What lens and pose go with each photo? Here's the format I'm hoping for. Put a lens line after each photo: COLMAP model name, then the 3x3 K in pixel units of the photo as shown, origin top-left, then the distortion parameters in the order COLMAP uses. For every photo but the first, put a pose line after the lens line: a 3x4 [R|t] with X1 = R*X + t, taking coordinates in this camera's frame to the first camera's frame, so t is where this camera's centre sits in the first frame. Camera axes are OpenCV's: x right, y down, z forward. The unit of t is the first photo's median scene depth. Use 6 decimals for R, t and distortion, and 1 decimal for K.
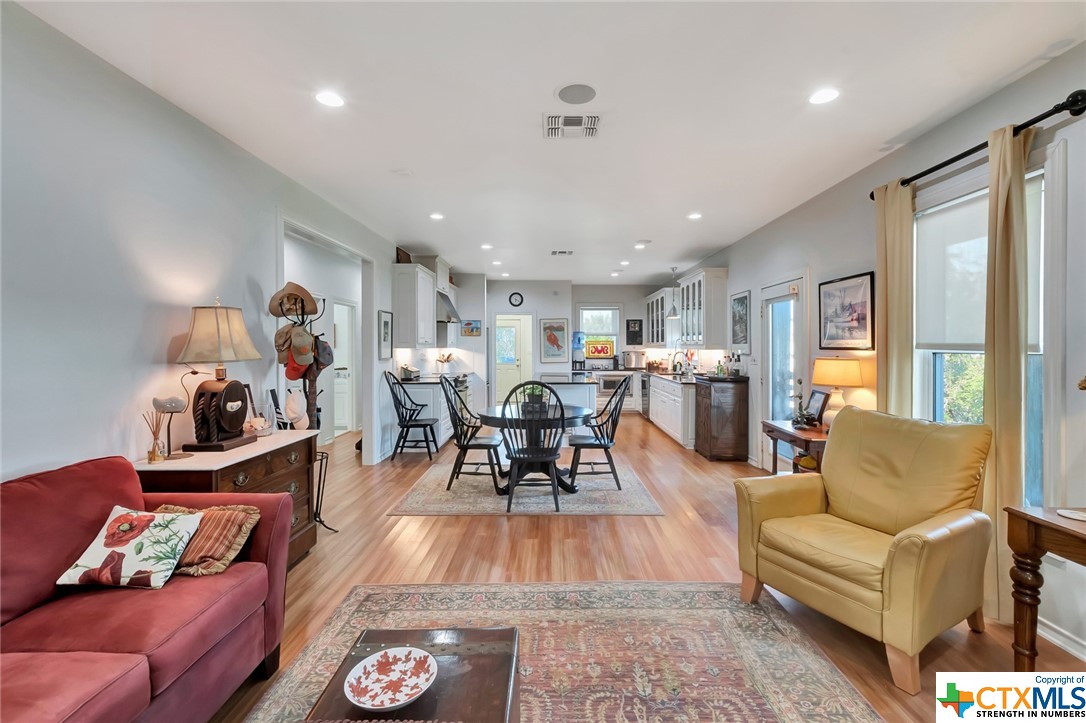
lens RADIAL K [[484.9, 0, 543.0], [0, 484.9, 361.5], [0, 0, 1]] dist [-0.000131, -0.000027]
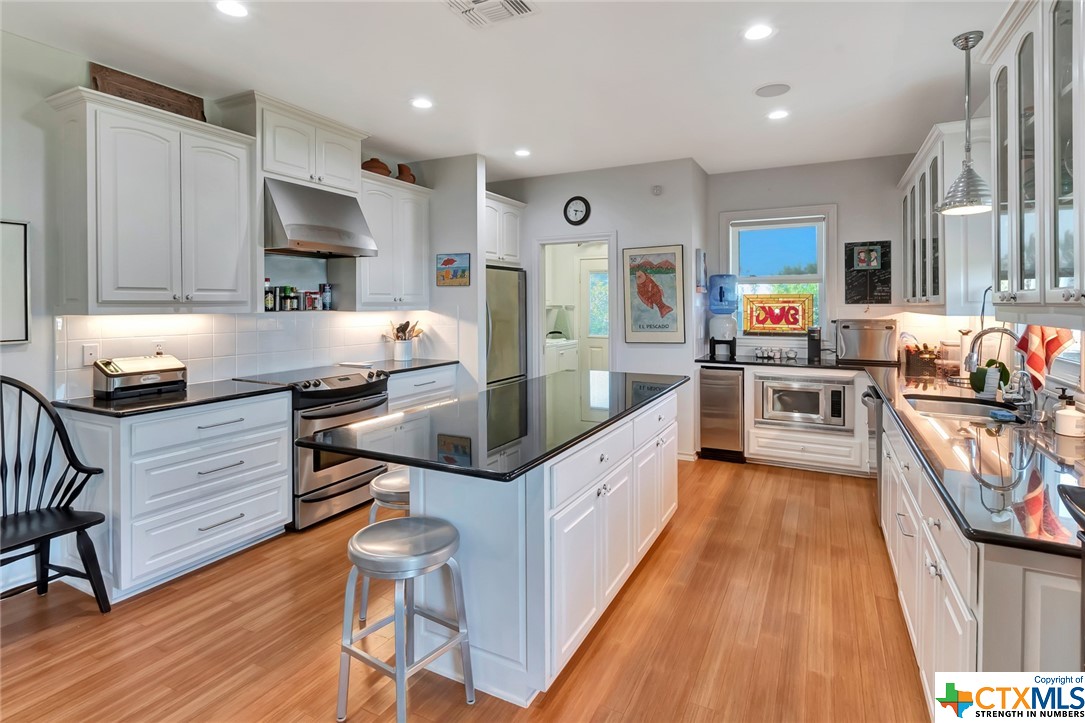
lens RADIAL K [[536.8, 0, 544.6], [0, 536.8, 308.7], [0, 0, 1]] dist [-0.001861, -0.000005]
pose [[0.896998, 0.004115, -0.442016, 0.154136], [-0.013439, 0.999748, -0.017963, -0.019424], [0.441831, 0.022053, 0.896827, 0.503378]]
